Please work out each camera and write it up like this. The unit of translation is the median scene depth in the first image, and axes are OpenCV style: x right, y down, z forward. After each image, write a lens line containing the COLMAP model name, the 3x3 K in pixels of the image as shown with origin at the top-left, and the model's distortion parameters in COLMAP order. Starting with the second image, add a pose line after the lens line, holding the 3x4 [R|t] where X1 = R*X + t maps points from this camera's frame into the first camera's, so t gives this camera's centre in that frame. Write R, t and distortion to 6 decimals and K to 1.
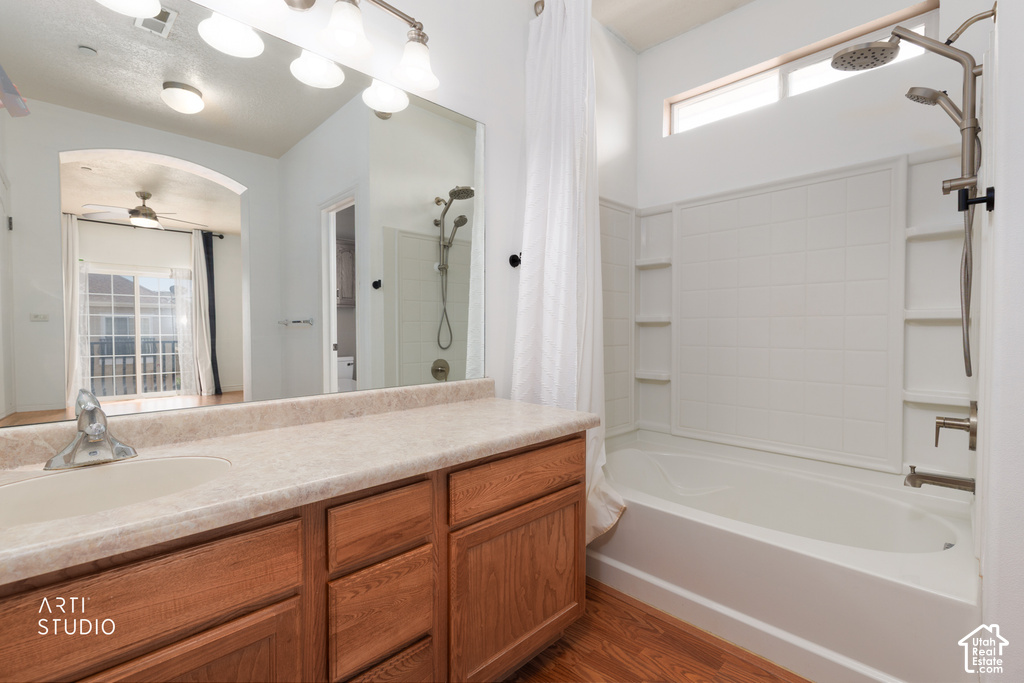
lens RADIAL K [[453.3, 0, 508.9], [0, 453.3, 343.3], [0, 0, 1]] dist [0.005017, 0.000237]
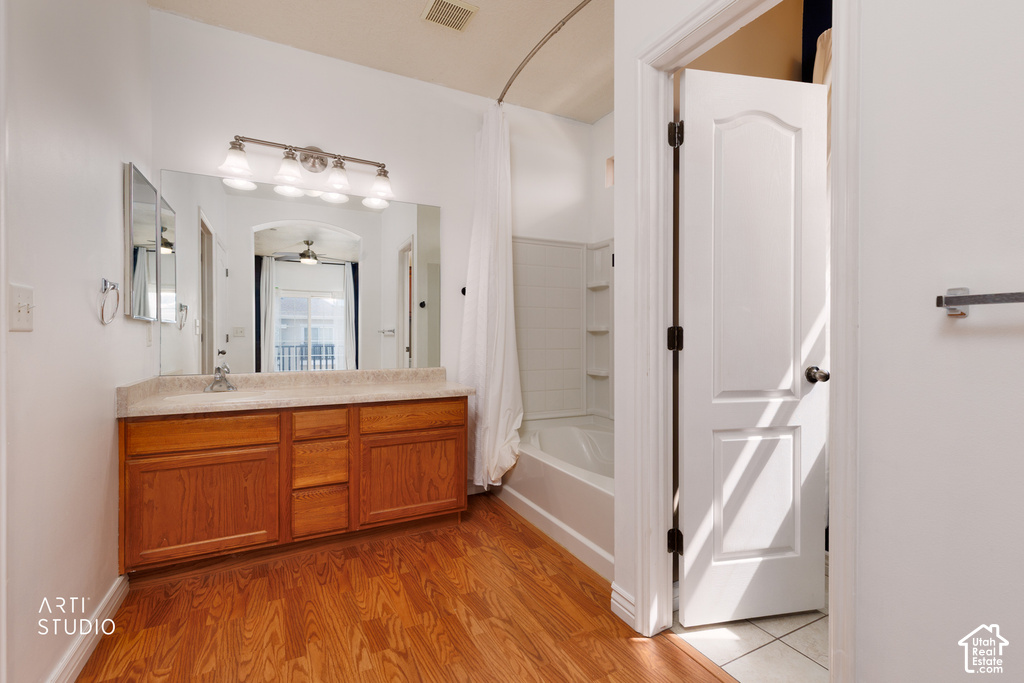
lens RADIAL K [[453.3, 0, 510.1], [0, 453.3, 341.6], [0, 0, 1]] dist [0.005017, 0.000237]
pose [[0.951584, 0.004242, -0.307361, 0.866965], [-0.011025, 0.999732, -0.020334, 0.023756], [0.307192, 0.022738, 0.951376, -0.552057]]
